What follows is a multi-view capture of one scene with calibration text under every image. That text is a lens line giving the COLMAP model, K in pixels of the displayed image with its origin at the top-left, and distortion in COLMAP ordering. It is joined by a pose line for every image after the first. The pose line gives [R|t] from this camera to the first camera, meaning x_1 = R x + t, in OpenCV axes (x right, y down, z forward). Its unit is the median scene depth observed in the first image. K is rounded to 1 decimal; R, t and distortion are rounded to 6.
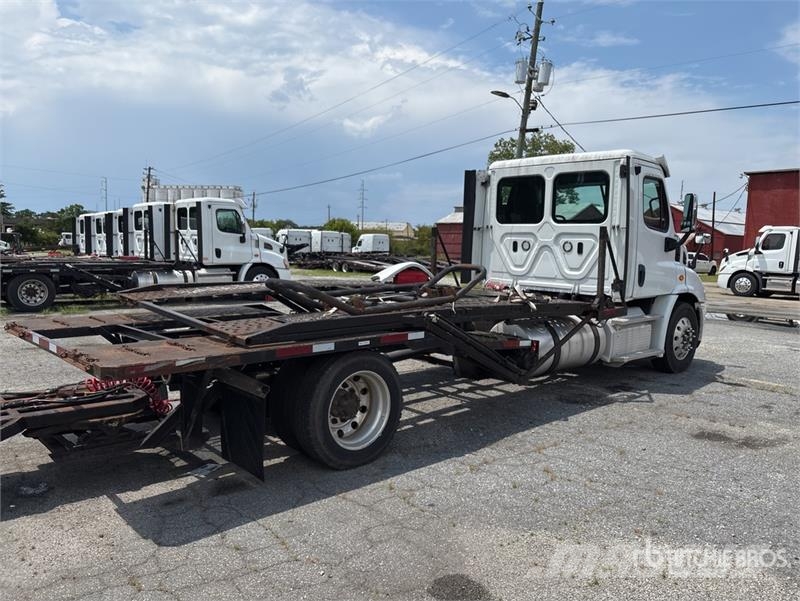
lens RADIAL K [[607.9, 0, 393.0], [0, 607.9, 330.1], [0, 0, 1]] dist [0.078003, -0.180406]
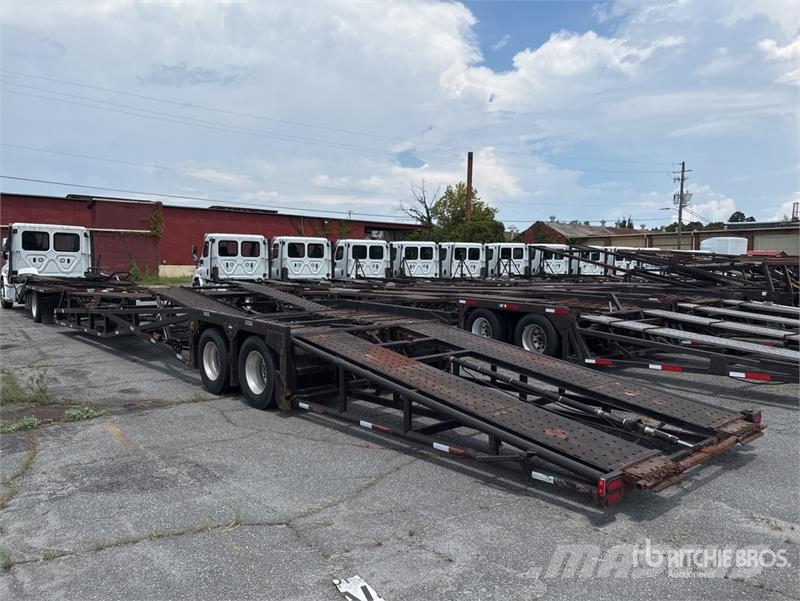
lens RADIAL K [[632.5, 0, 400.0], [0, 632.5, 300.5], [0, 0, 1]] dist [0.043951, -0.004997]
pose [[0.033792, -0.081126, 0.996131, -1.118938], [0.118752, 0.989965, 0.076596, -0.001983], [-0.992349, 0.115704, 0.043087, -0.247519]]
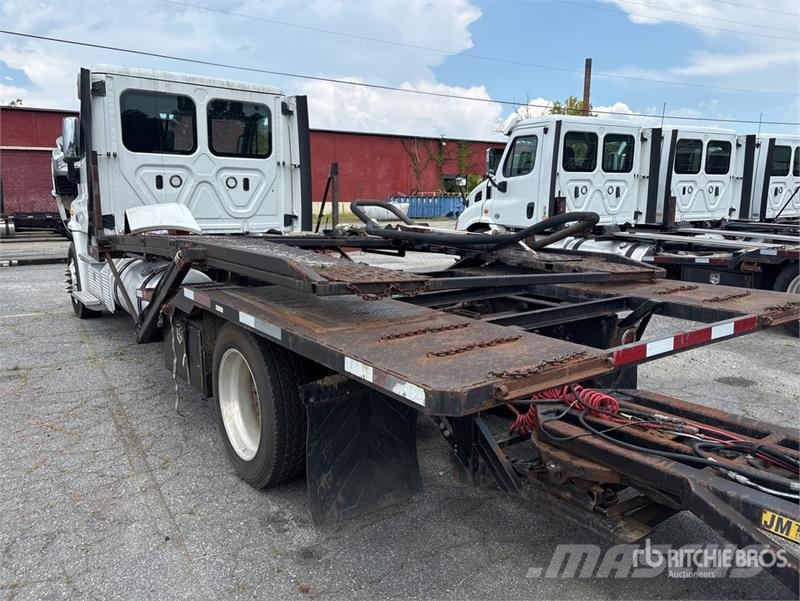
lens RADIAL K [[625.7, 0, 400.0], [0, 625.7, 300.5], [0, 0, 1]] dist [0.029826, -0.000390]
pose [[0.110635, -0.186291, 0.976246, -0.294302], [0.131539, 0.976379, 0.171409, -0.042543], [-0.985118, 0.109450, 0.132526, 0.300032]]
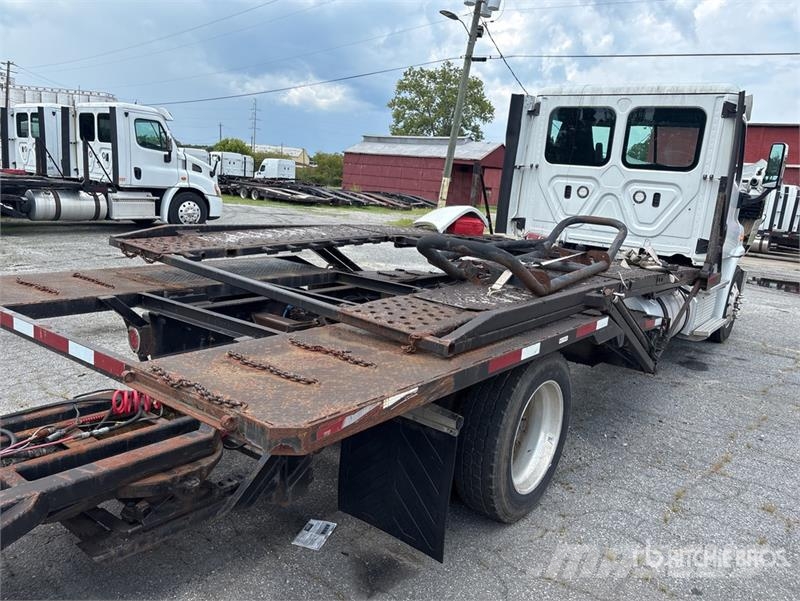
lens RADIAL K [[617.0, 0, 401.9], [0, 617.0, 312.5], [0, 0, 1]] dist [0.041525, -0.040699]
pose [[0.981431, 0.018775, 0.190895, -0.091928], [-0.033859, 0.996528, 0.076065, -0.014291], [-0.188804, -0.081116, 0.978659, 0.096798]]
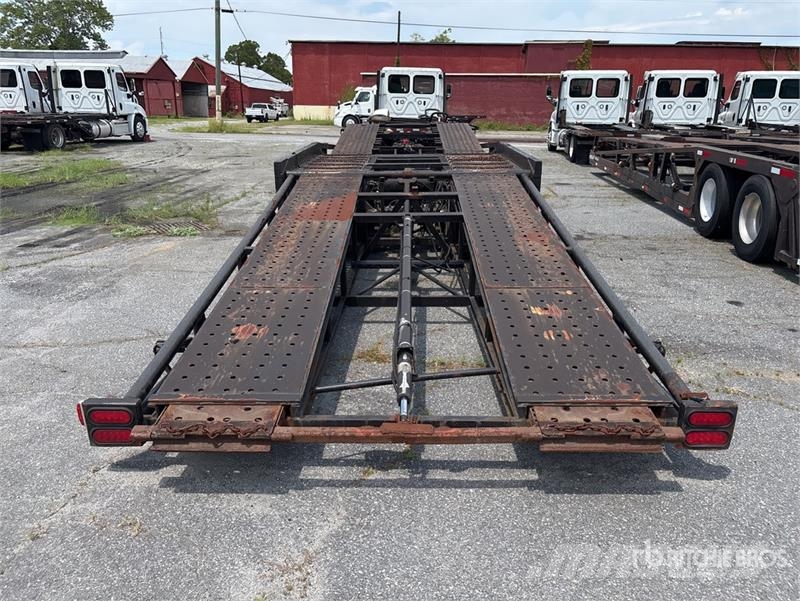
lens RADIAL K [[609.3, 0, 408.8], [0, 609.3, 316.8], [0, 0, 1]] dist [0.045894, -0.048248]
pose [[0.687901, -0.246342, 0.682720, -0.896975], [0.098711, 0.963654, 0.248249, 0.051038], [-0.719060, -0.103379, 0.687215, -0.472267]]
